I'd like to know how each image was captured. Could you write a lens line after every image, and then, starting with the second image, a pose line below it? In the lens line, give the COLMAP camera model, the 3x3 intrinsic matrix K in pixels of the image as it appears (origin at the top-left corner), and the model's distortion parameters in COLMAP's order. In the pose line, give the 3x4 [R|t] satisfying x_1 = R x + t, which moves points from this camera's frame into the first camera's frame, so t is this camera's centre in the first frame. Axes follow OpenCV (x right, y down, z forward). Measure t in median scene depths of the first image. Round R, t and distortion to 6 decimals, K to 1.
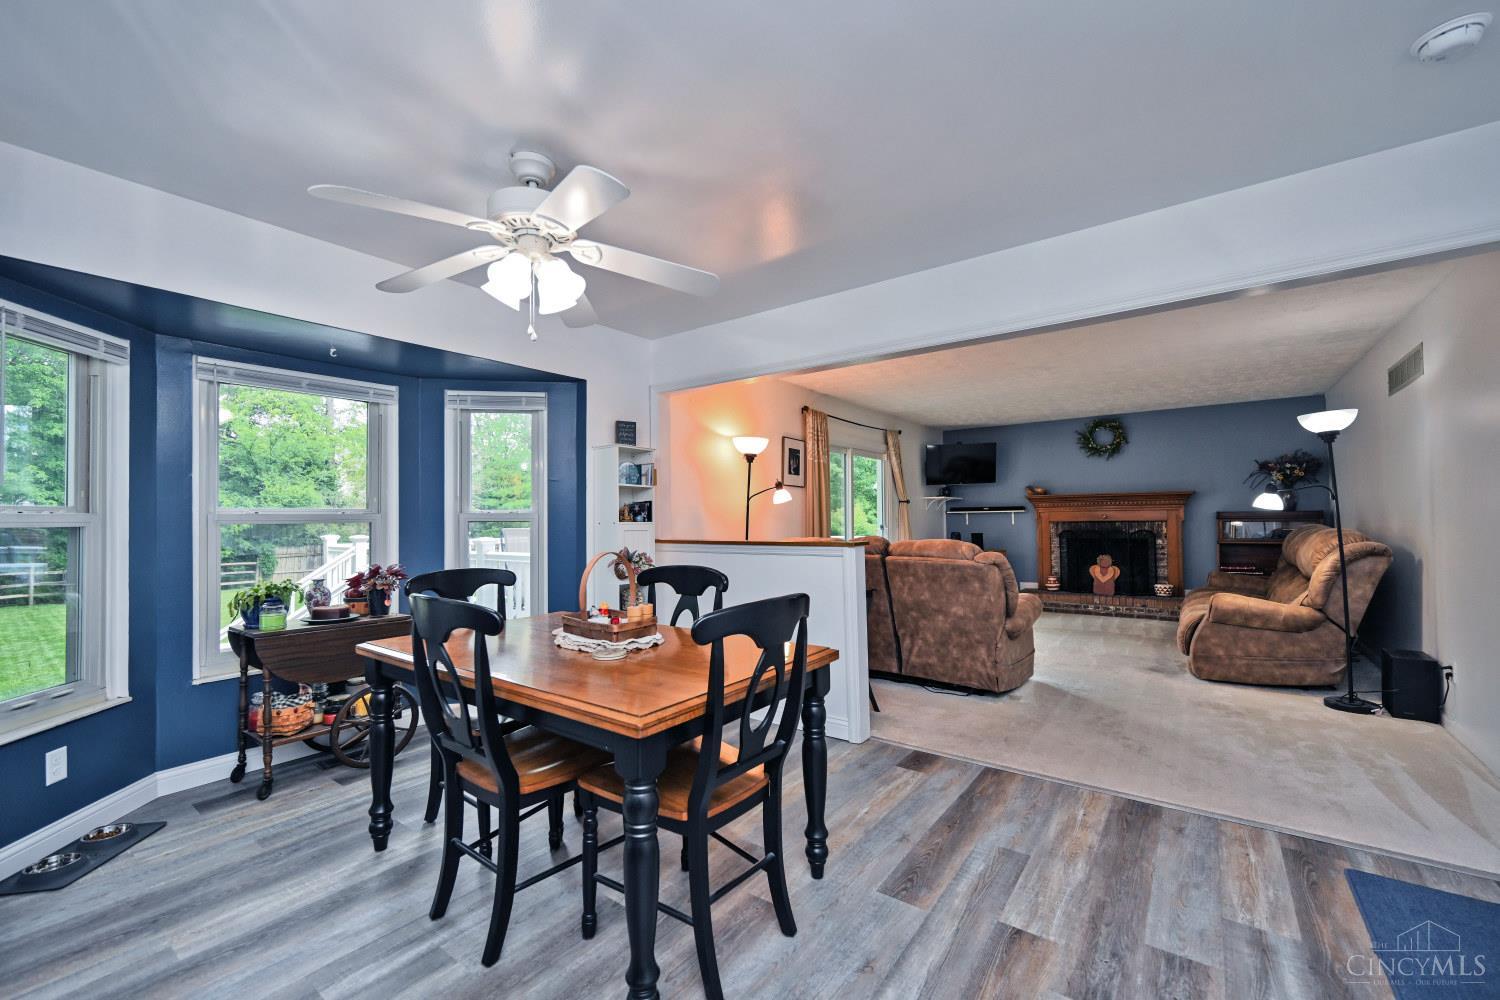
lens RADIAL K [[603.9, 0, 754.8], [0, 603.9, 507.7], [0, 0, 1]] dist [0.001988, -0.000018]
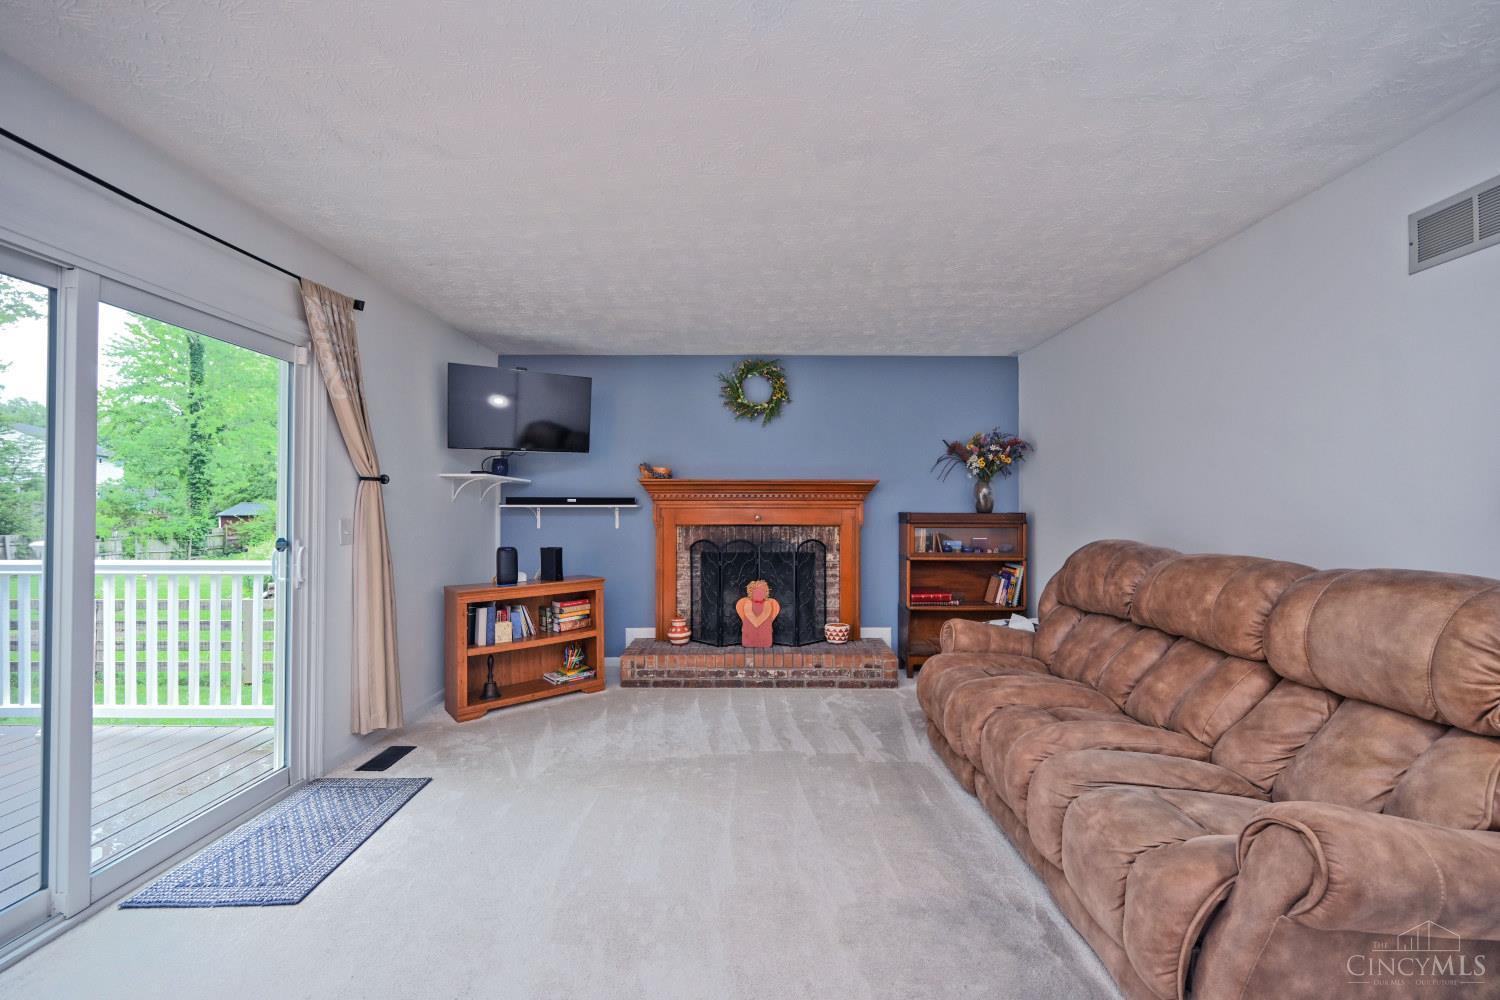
lens RADIAL K [[603.9, 0, 756.8], [0, 603.9, 505.7], [0, 0, 1]] dist [0.001988, -0.000018]
pose [[0.798977, 0.016780, 0.601127, 0.210703], [-0.023697, 0.999713, 0.003590, 0.000667], [-0.600894, -0.017114, 0.799145, 0.516106]]
